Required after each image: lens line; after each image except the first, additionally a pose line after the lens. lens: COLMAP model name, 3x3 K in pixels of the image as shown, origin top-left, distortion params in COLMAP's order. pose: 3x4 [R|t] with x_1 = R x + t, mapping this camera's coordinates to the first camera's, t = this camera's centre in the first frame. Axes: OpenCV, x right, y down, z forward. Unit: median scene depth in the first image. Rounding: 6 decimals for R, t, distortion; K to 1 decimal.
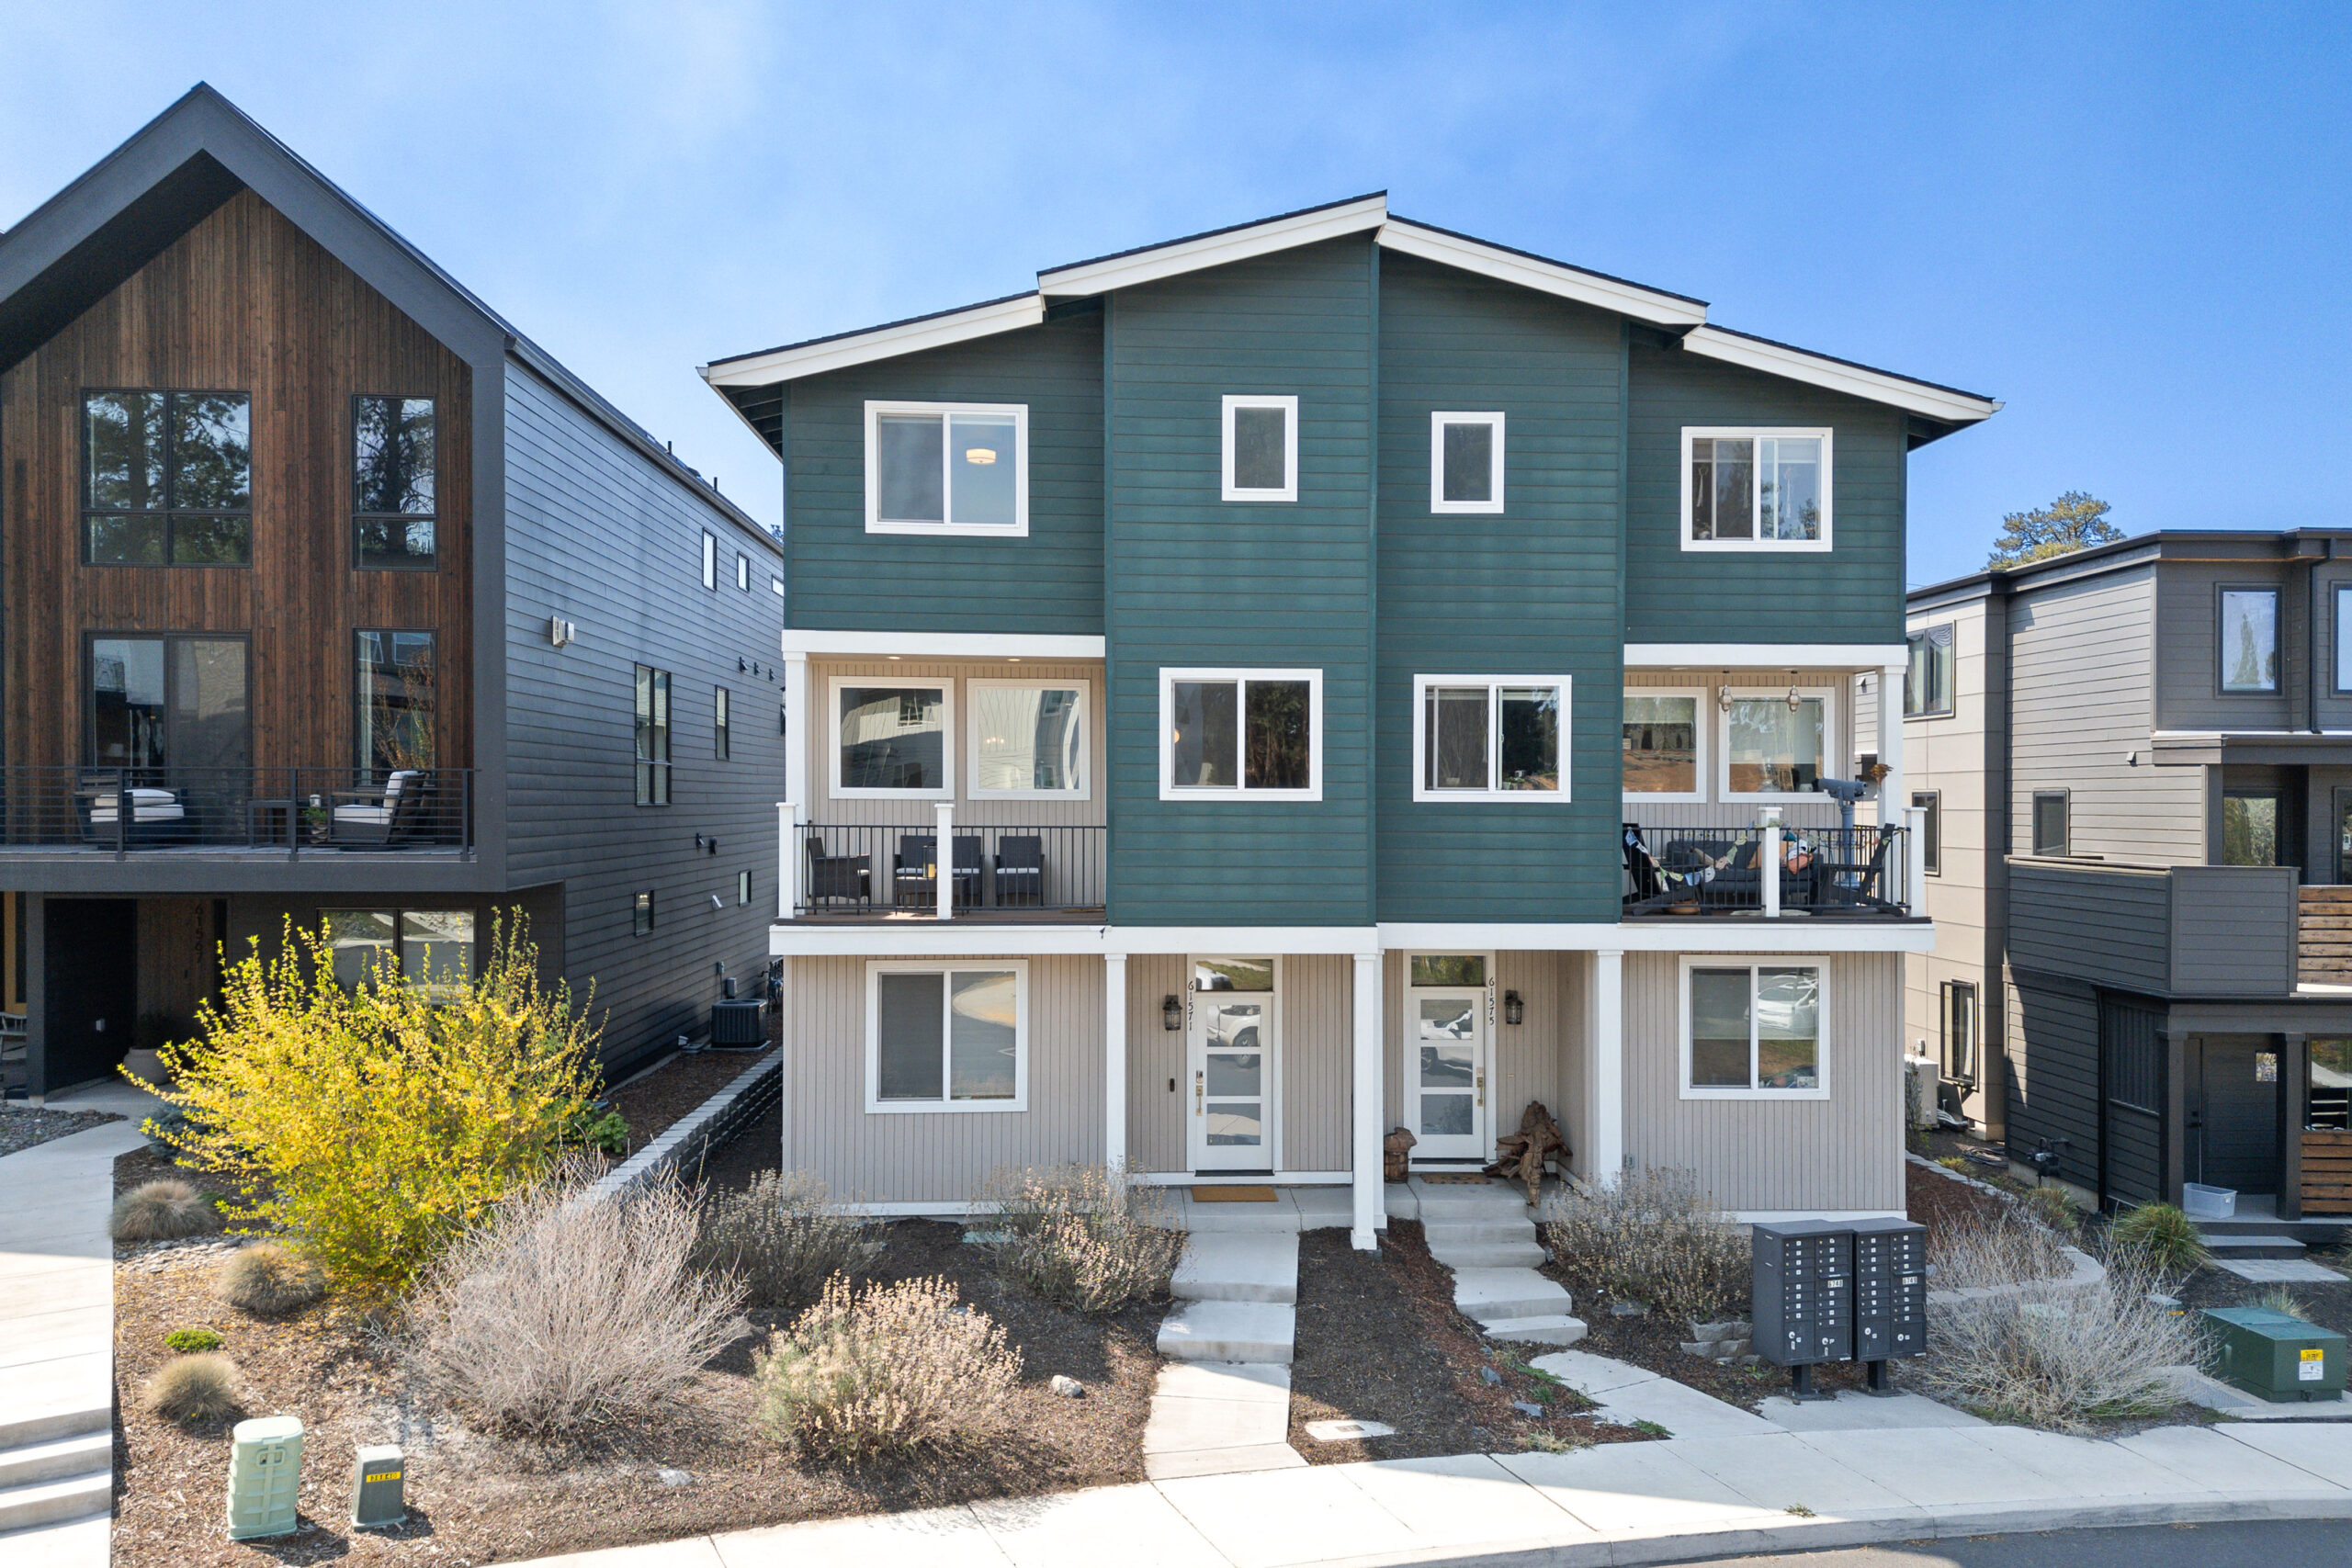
lens RADIAL K [[1668.5, 0, 1218.3], [0, 1668.5, 834.5], [0, 0, 1]] dist [0.080474, -0.086881]
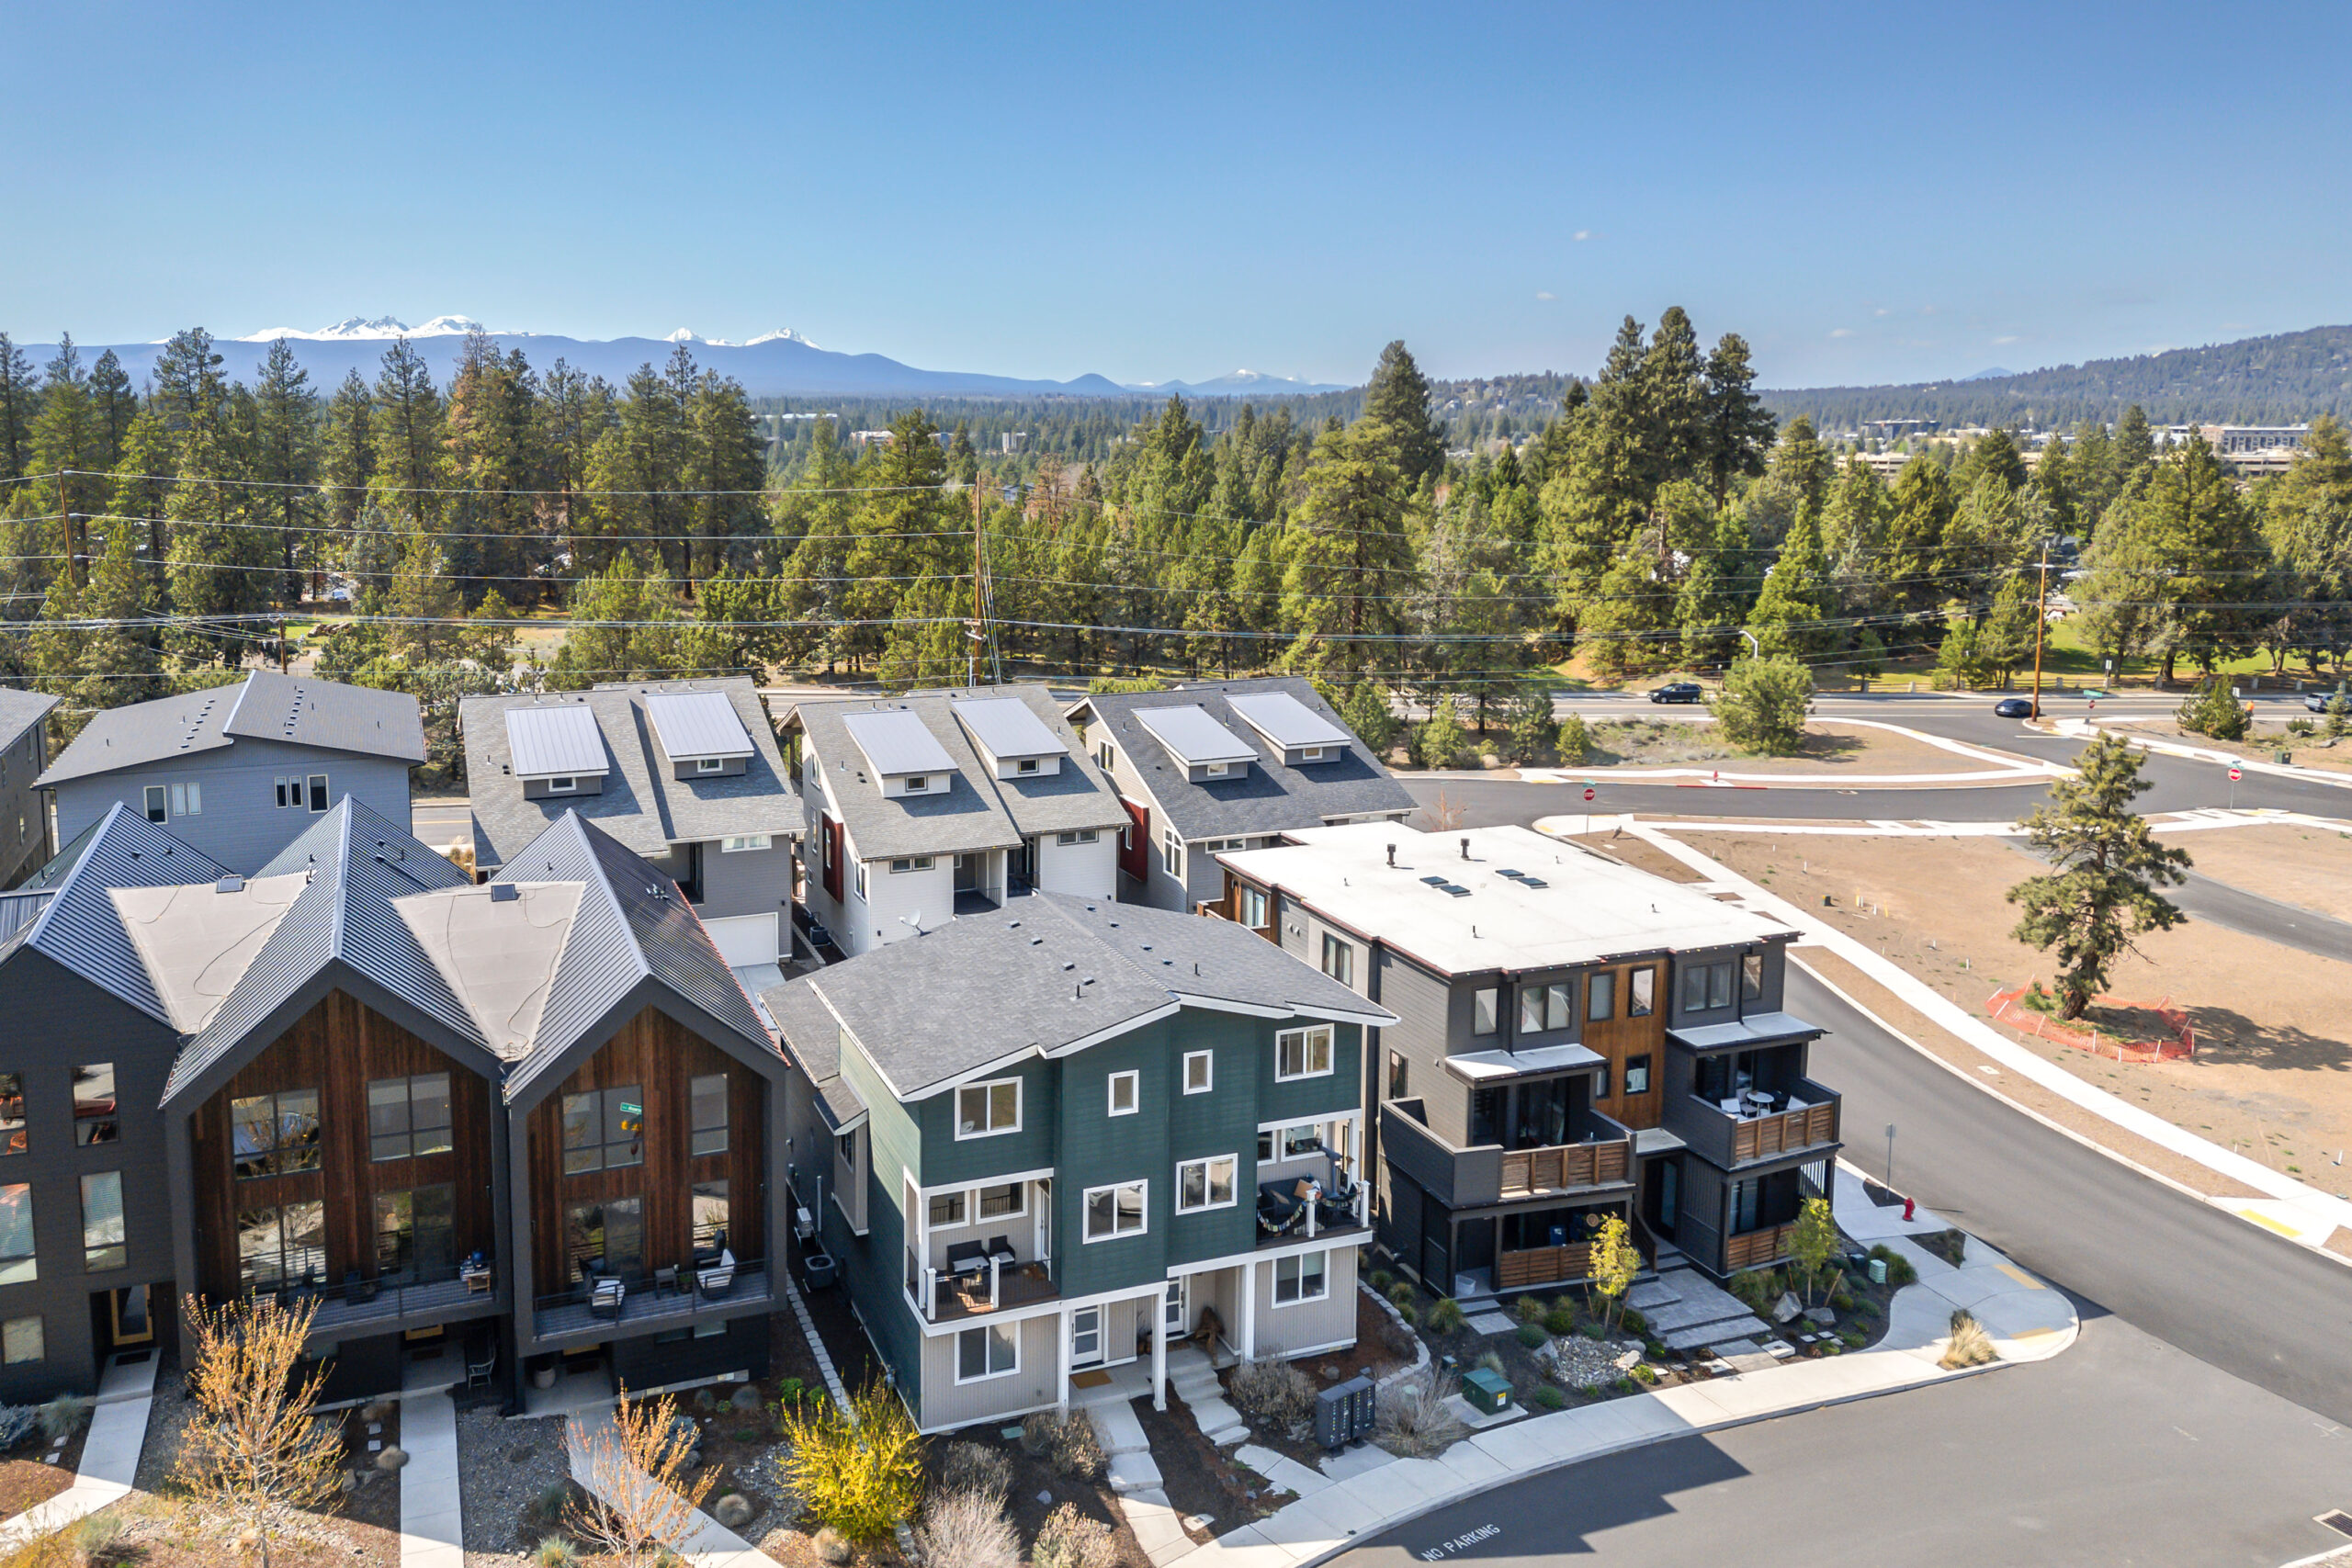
lens RADIAL K [[1631.5, 0, 1081.0], [0, 1631.5, 779.8], [0, 0, 1]] dist [0.148690, -0.000418]
pose [[0.951516, -0.047409, 0.303922, -0.676131], [-0.002206, 0.986974, 0.160866, -0.983499], [-0.307590, -0.153737, 0.939017, -1.022228]]
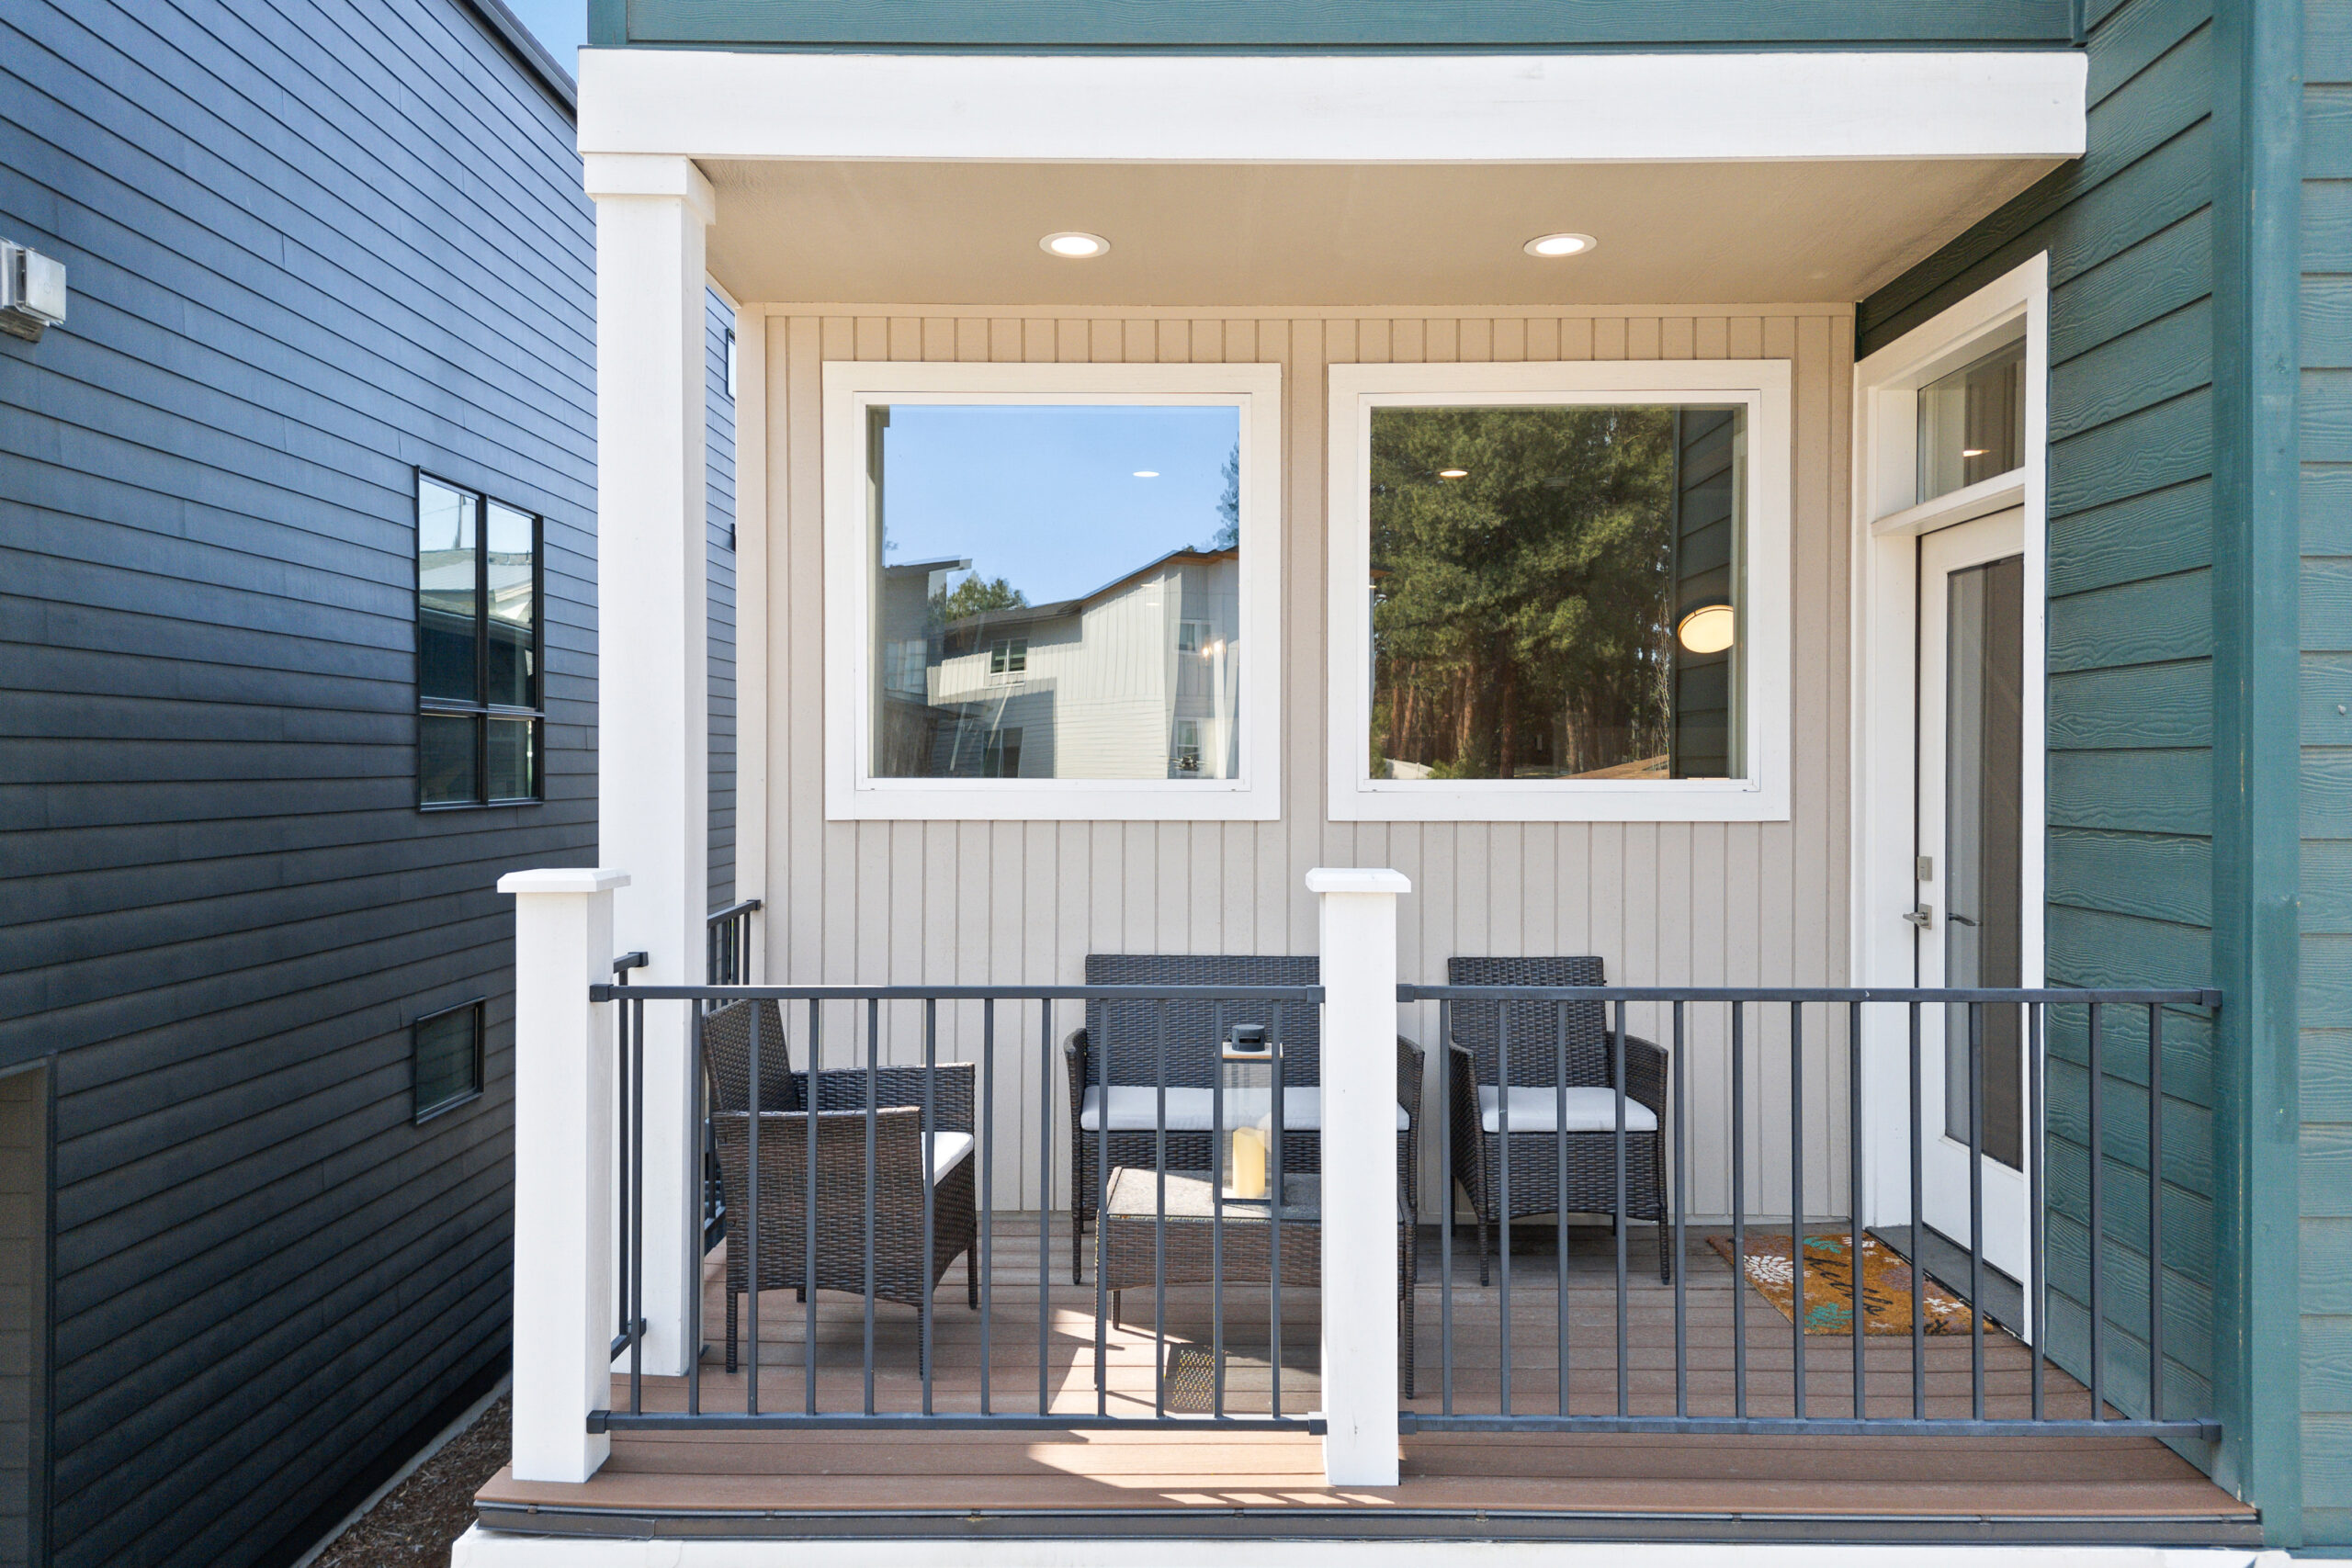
lens RADIAL K [[1627.2, 0, 1176.0], [0, 1627.2, 784.0], [0, 0, 1]] dist [-0.002284, -0.000618]
pose [[0.997080, -0.003597, -0.076278, -0.161788], [0.003174, 0.999979, -0.005665, -0.026518], [0.076297, 0.005407, 0.997071, 0.774728]]
